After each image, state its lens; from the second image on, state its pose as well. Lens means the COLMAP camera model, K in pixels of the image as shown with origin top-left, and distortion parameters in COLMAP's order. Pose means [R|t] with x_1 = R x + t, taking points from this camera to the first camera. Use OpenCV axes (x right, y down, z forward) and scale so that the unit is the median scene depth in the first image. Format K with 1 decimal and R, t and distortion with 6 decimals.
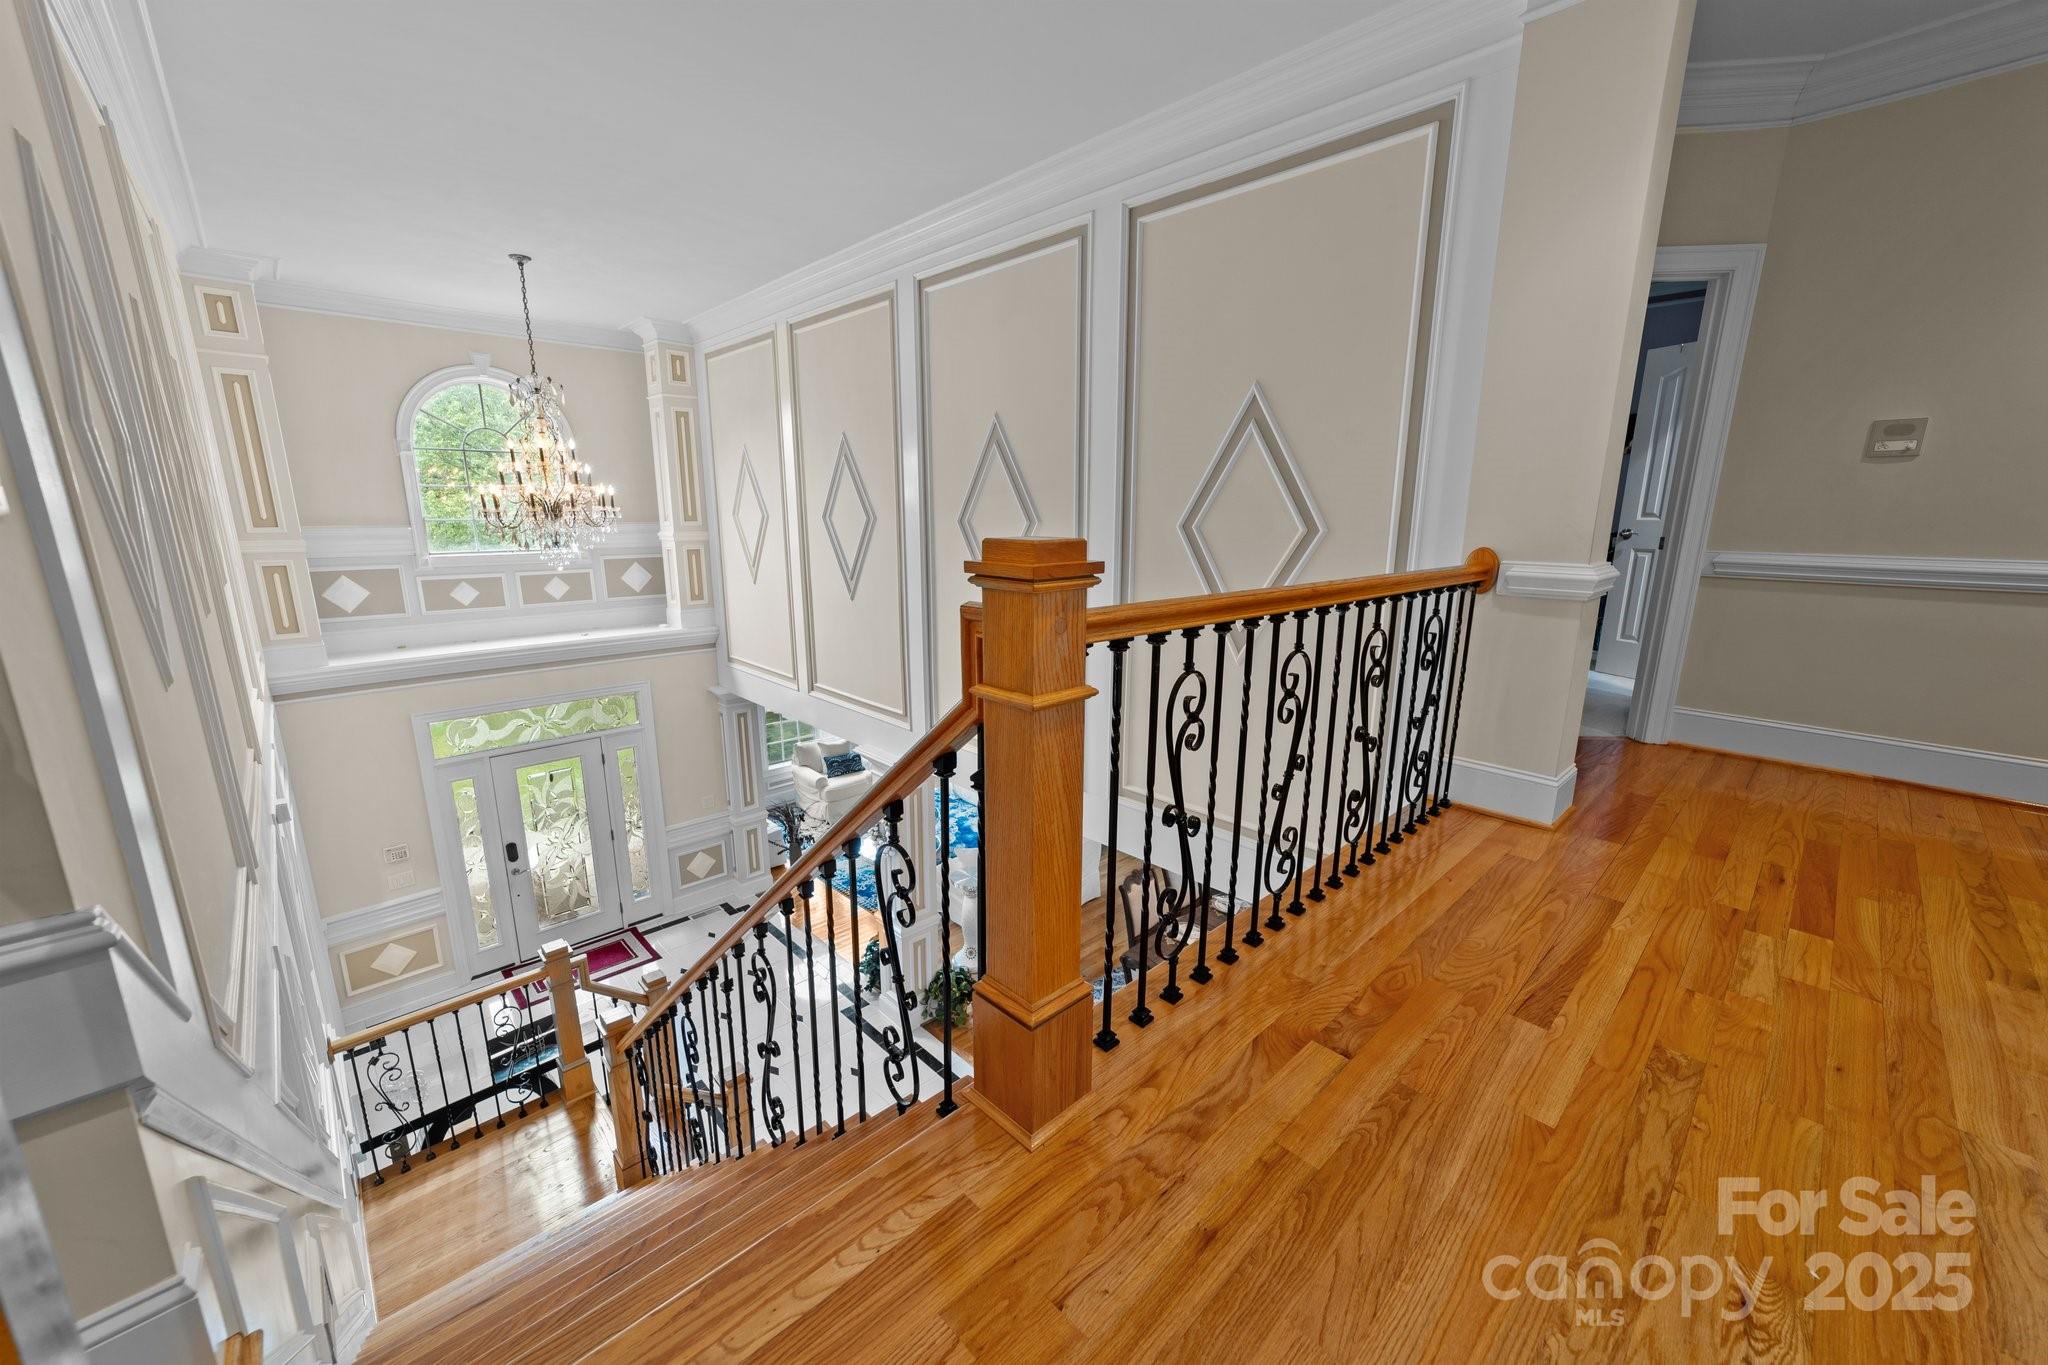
lens RADIAL K [[791.8, 0, 1019.9], [0, 791.8, 678.3], [0, 0, 1]] dist [-0.004486, 0.003151]
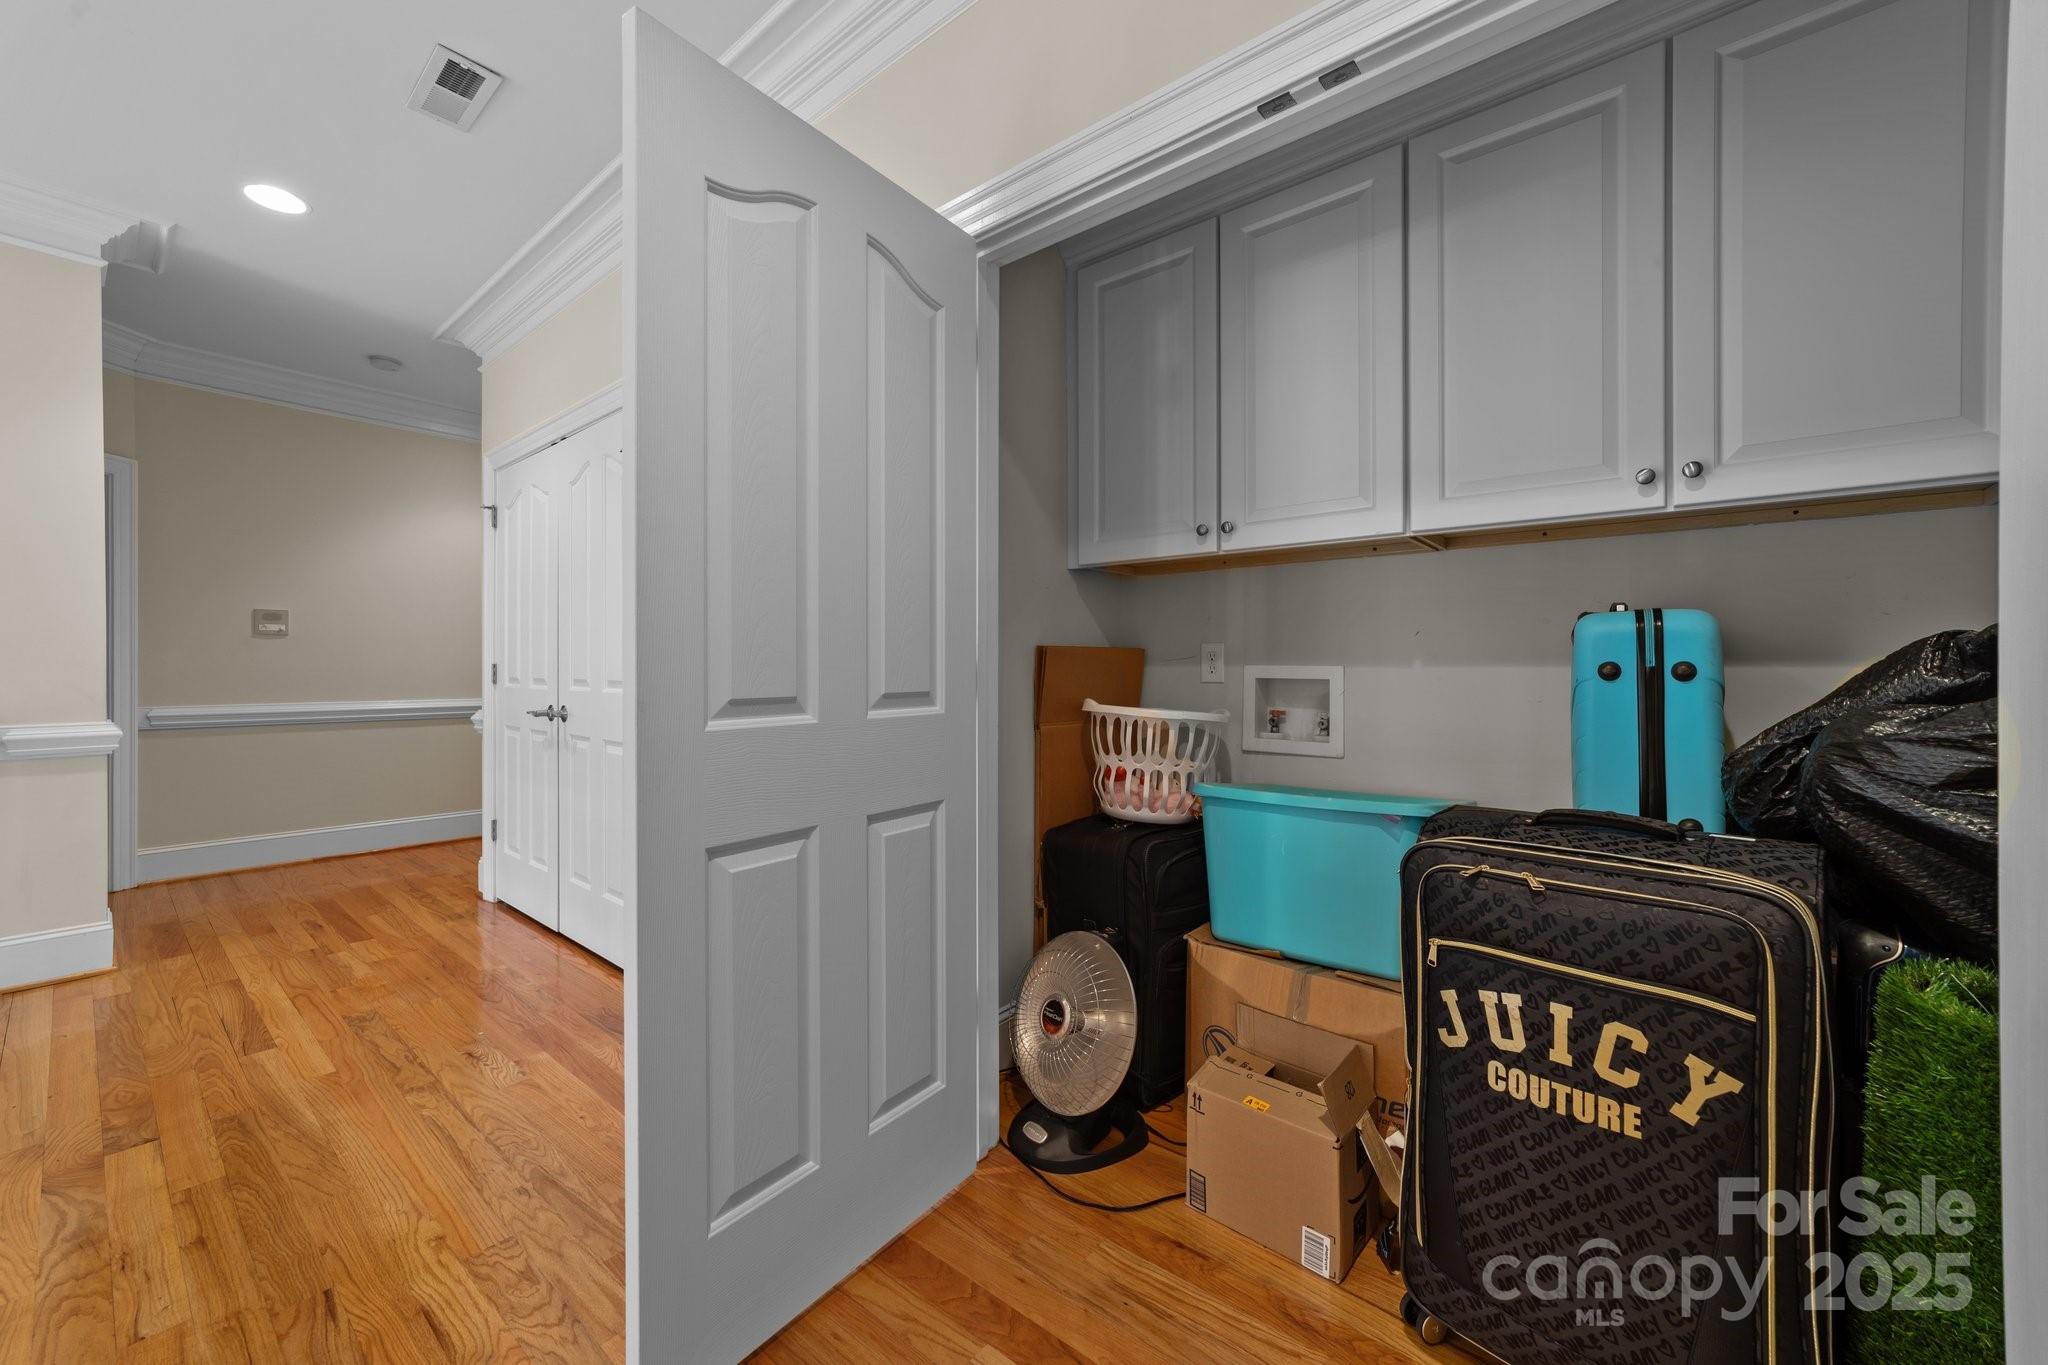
lens RADIAL K [[791.8, 0, 1014.0], [0, 791.8, 672.2], [0, 0, 1]] dist [-0.004486, 0.003151]
pose [[-0.107762, -0.011337, 0.994112, -0.700968], [0.211862, 0.976704, 0.034105, 0.028899], [-0.971340, 0.214290, -0.102850, -0.203191]]
